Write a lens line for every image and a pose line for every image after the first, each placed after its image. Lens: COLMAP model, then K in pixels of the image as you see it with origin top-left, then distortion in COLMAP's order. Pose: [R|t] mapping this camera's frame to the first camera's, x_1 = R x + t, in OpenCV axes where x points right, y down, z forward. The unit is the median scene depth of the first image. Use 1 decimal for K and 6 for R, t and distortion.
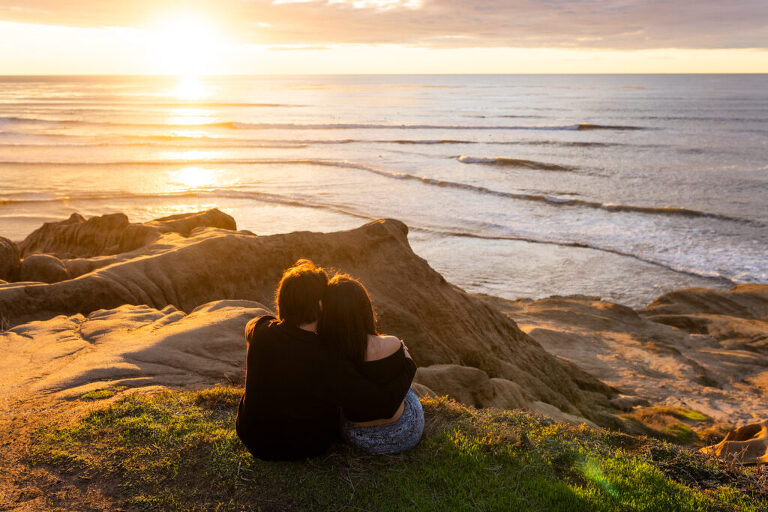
lens RADIAL K [[723.2, 0, 384.0], [0, 723.2, 256.0], [0, 0, 1]] dist [-0.004226, 0.003703]
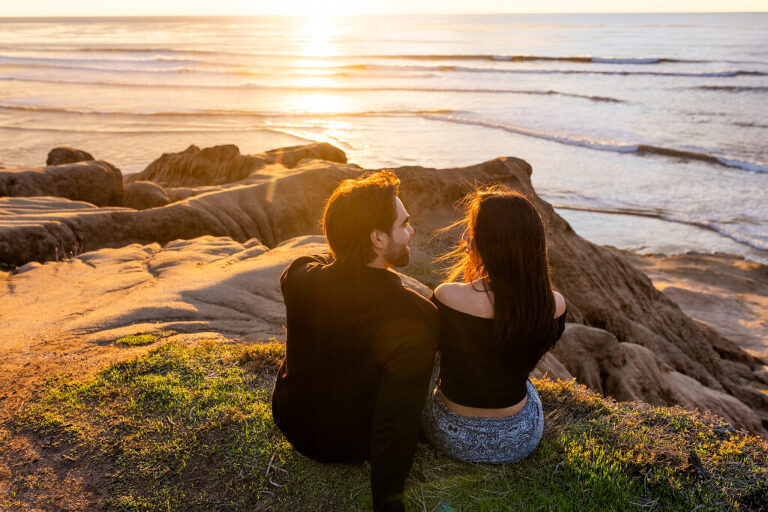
lens RADIAL K [[723.2, 0, 384.0], [0, 723.2, 256.0], [0, 0, 1]] dist [-0.004226, 0.003703]
pose [[0.985379, 0.051679, -0.162349, 0.007410], [-0.039245, 0.996111, 0.078883, 0.014982], [0.165795, -0.071358, 0.983575, 0.175225]]
